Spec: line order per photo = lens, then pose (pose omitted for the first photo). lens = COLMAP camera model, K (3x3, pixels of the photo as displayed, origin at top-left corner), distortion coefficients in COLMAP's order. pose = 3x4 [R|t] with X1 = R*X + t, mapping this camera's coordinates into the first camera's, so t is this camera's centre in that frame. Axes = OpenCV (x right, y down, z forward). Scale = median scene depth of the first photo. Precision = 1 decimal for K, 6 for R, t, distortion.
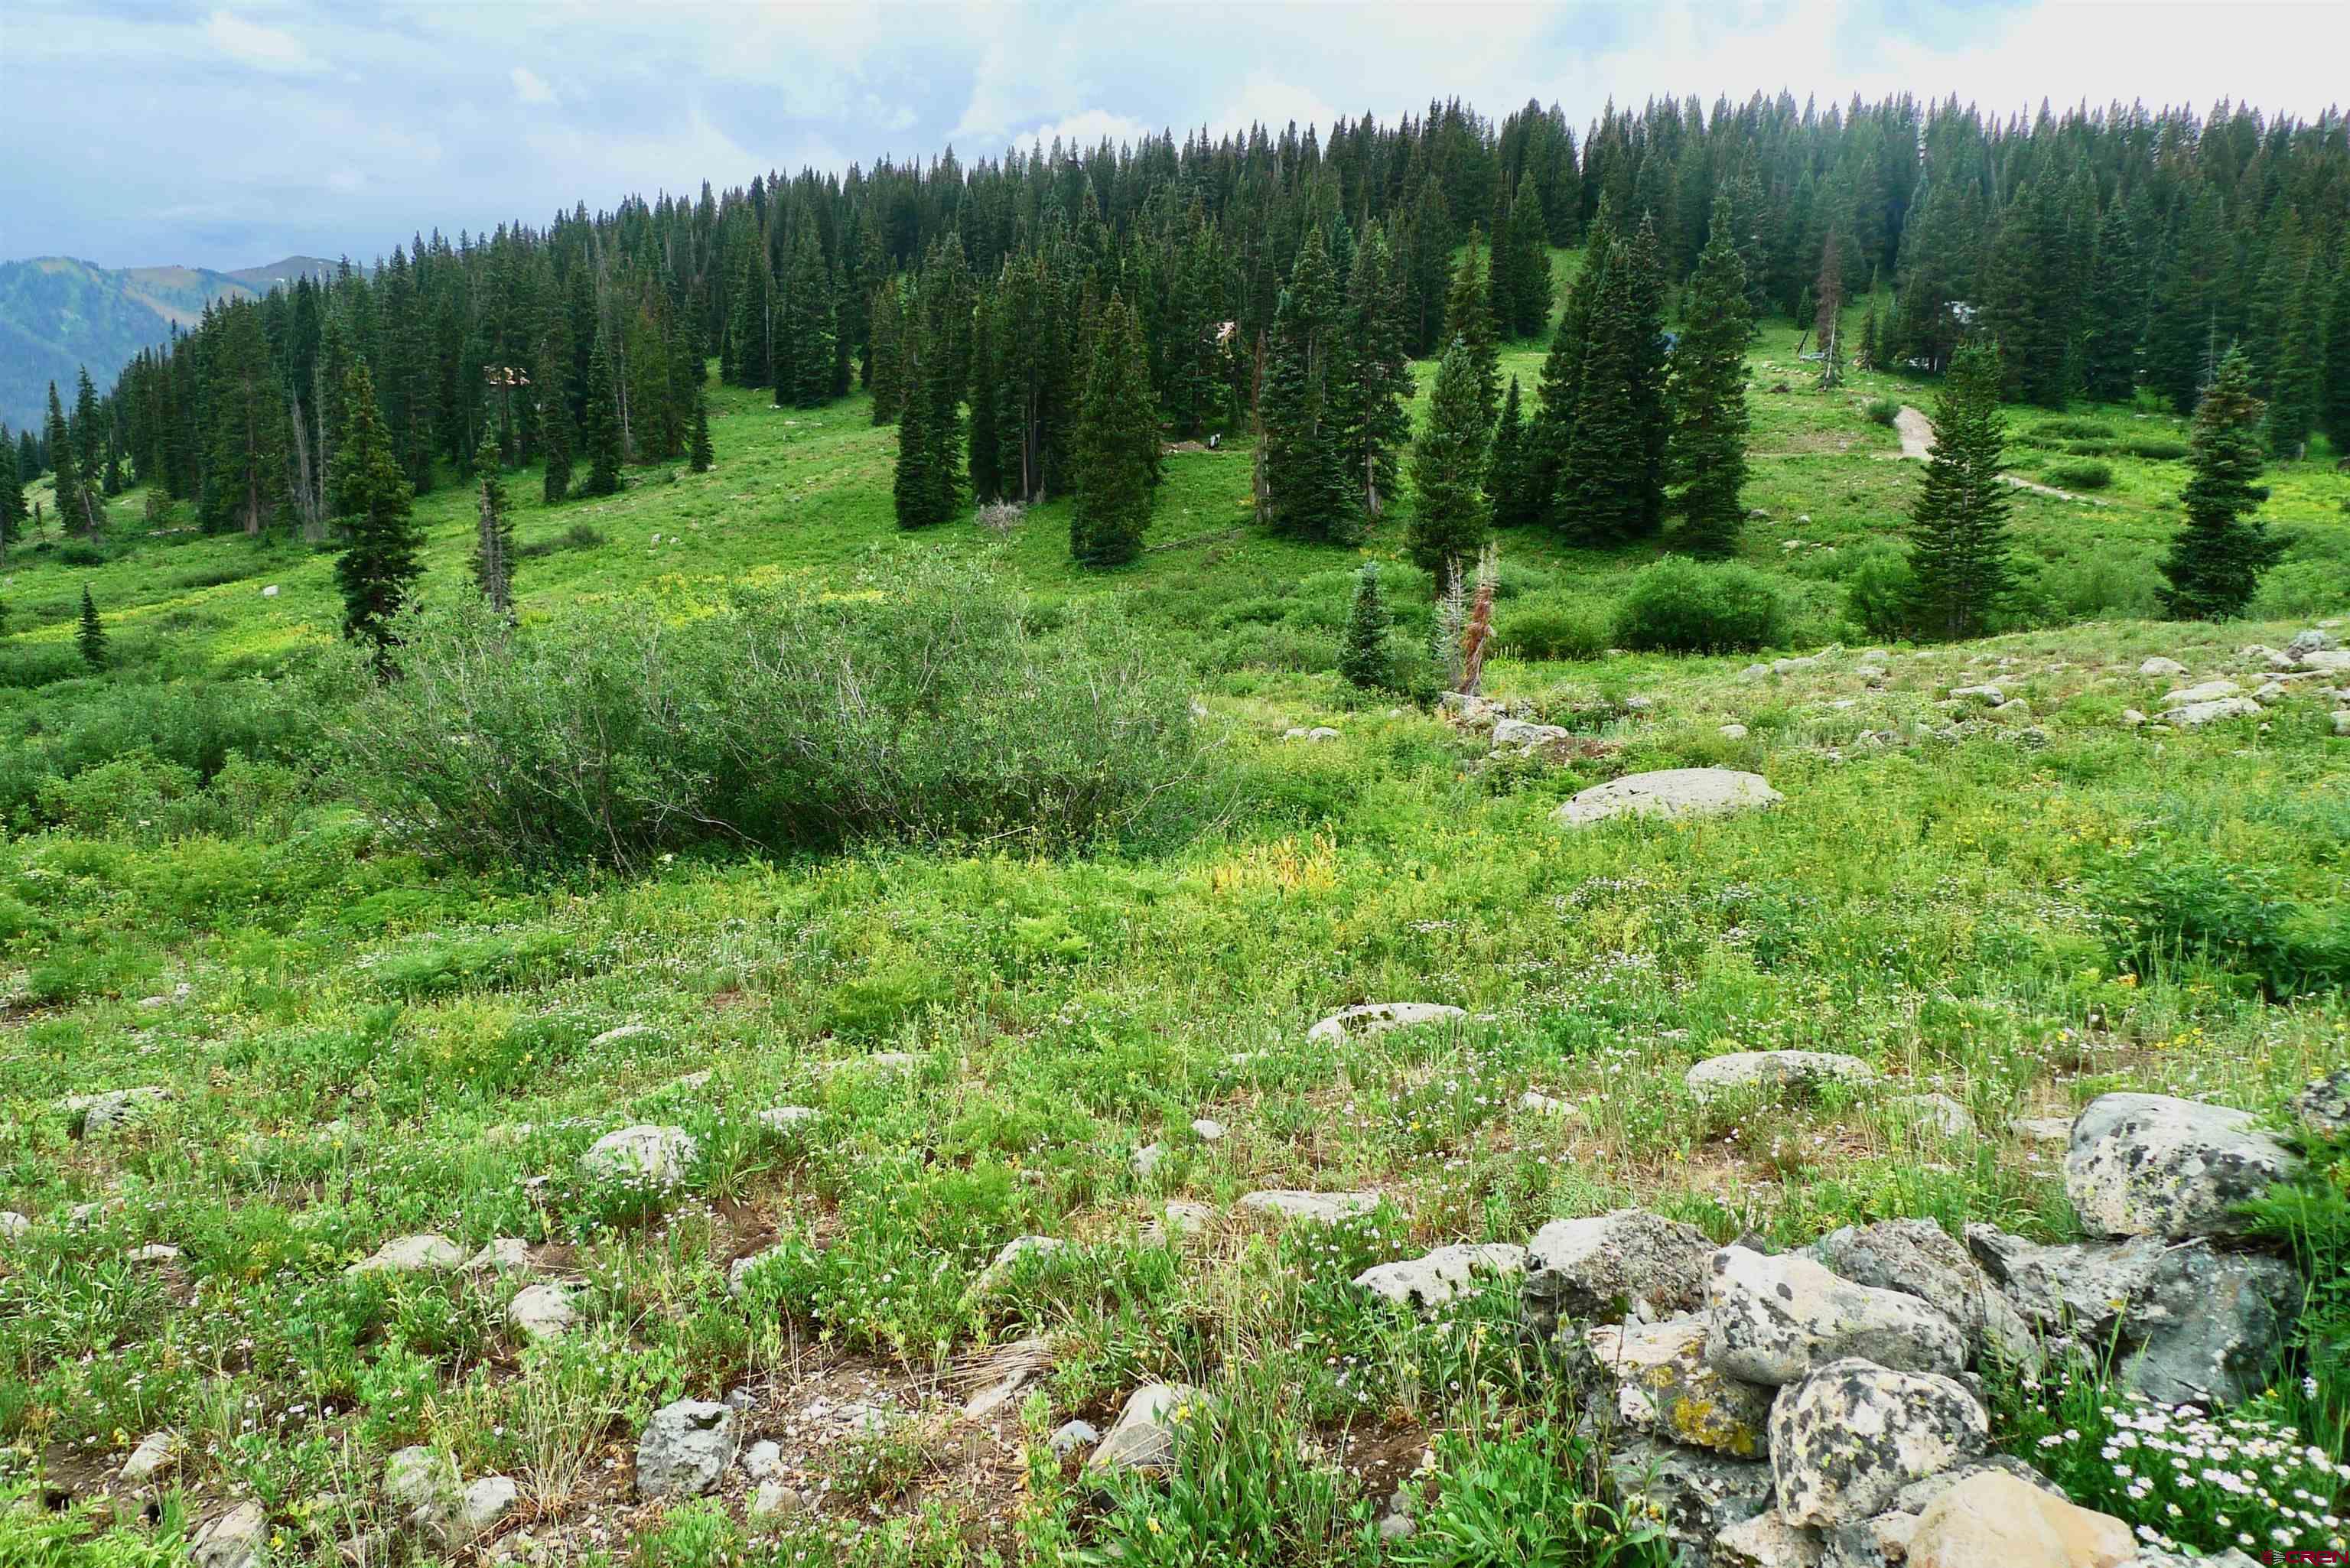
lens RADIAL K [[1620.1, 0, 1178.4], [0, 1620.1, 792.4], [0, 0, 1]] dist [-0.018119, -0.021087]
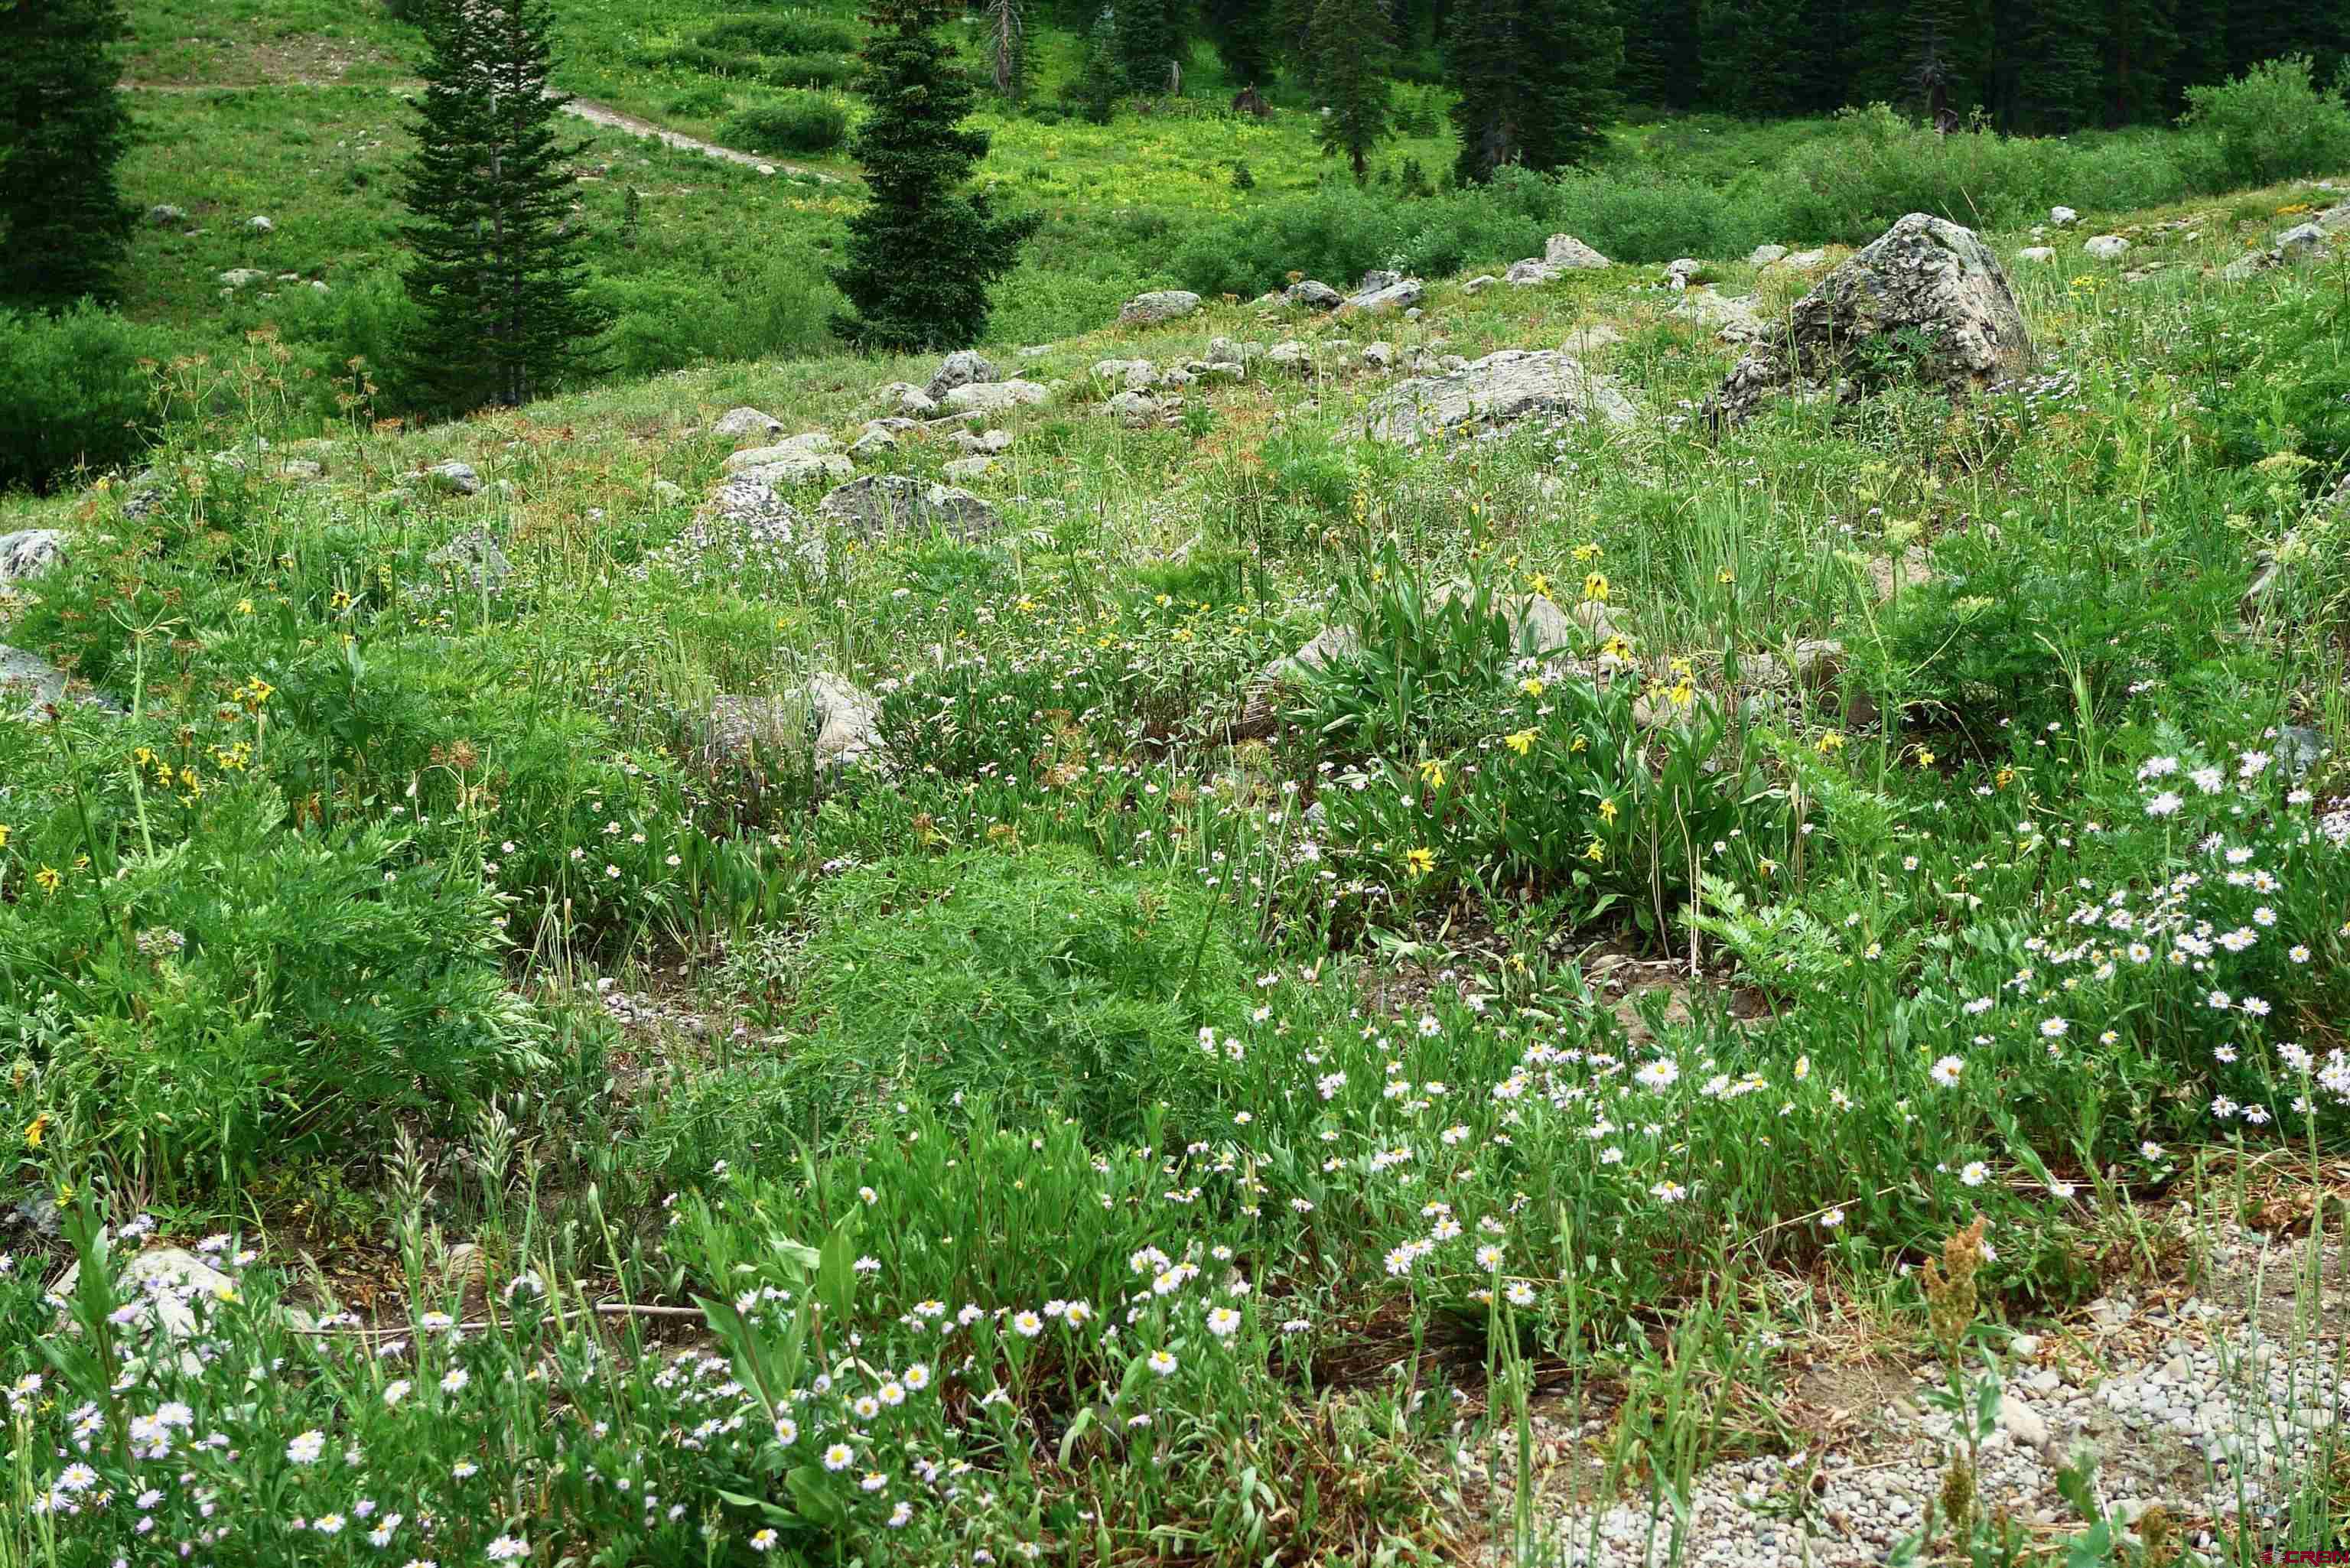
lens RADIAL K [[3807.9, 0, 1152.7], [0, 3807.9, 779.6], [0, 0, 1]] dist [-0.032822, -0.136120]
pose [[0.834358, -0.093930, 0.543161, -0.001626], [0.108369, 0.994096, 0.005444, 0.002530], [-0.540465, 0.054319, 0.839611, -0.010603]]
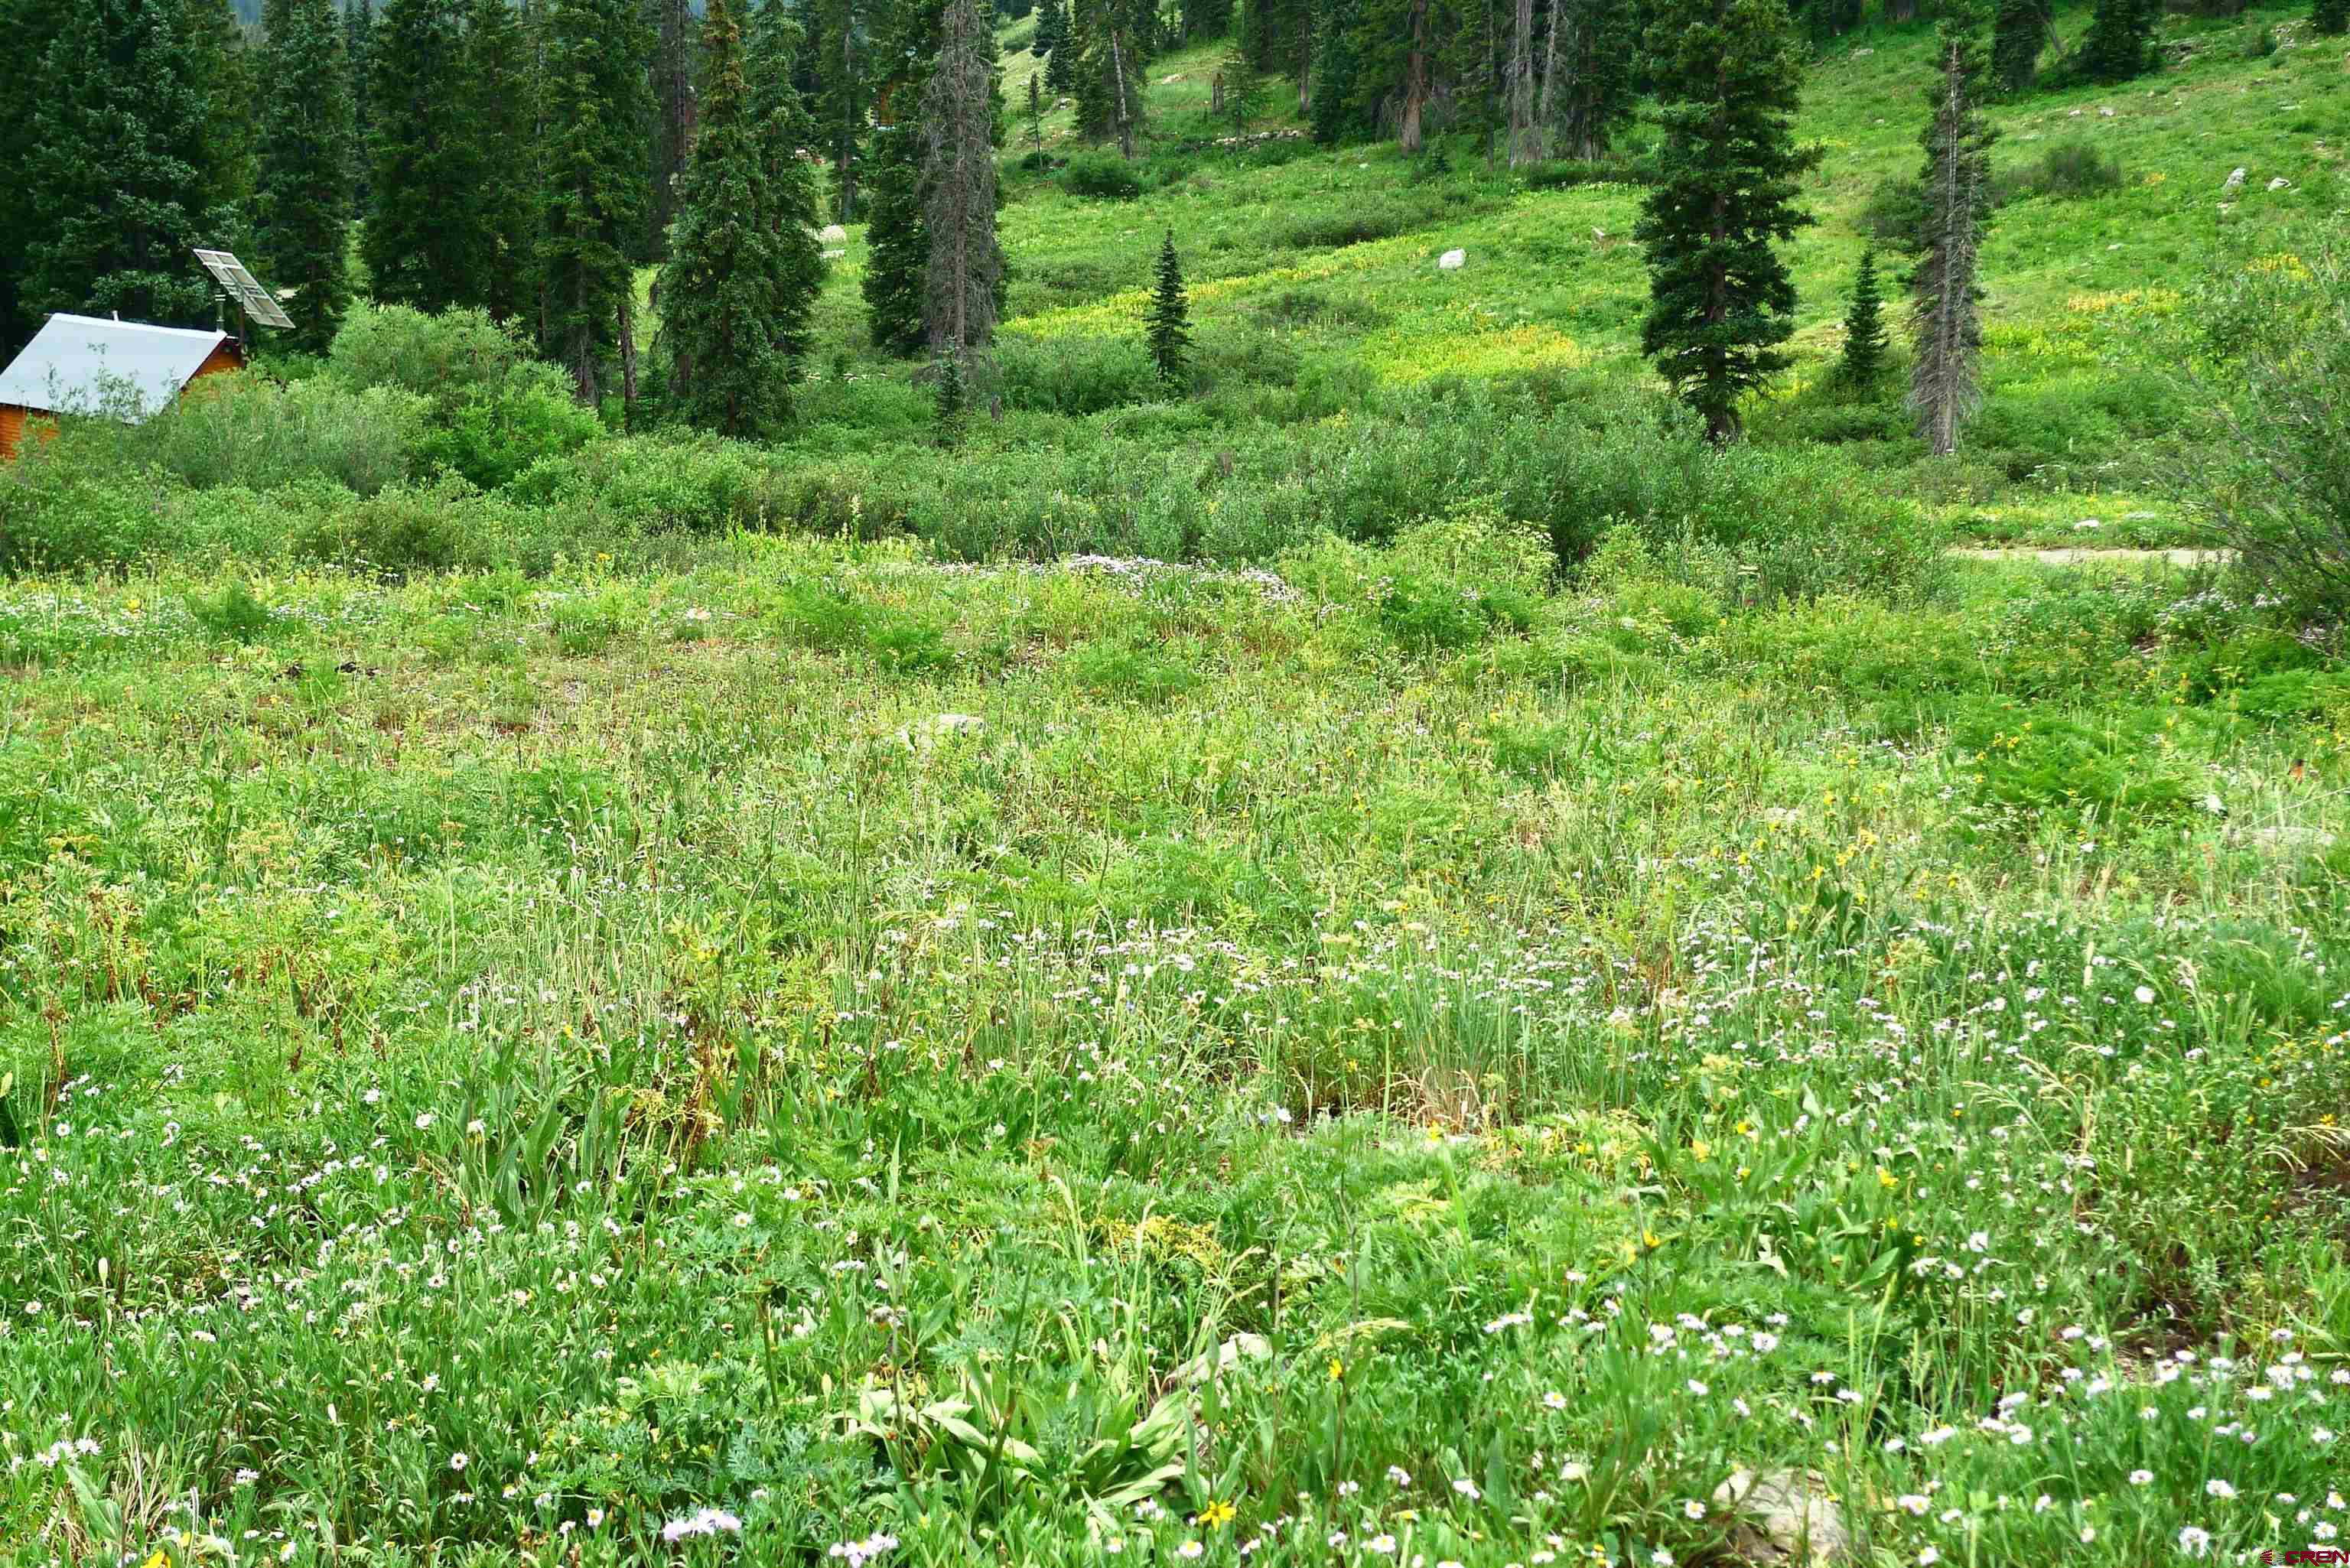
lens RADIAL K [[3814.1, 0, 1175.0], [0, 3814.1, 784.0], [0, 0, 1]] dist [-0.035199, -0.119654]
pose [[0.849221, 0.105891, -0.517312, -0.030426], [-0.106550, 0.993898, 0.028532, 0.032730], [0.517177, 0.030889, 0.855321, -0.138040]]
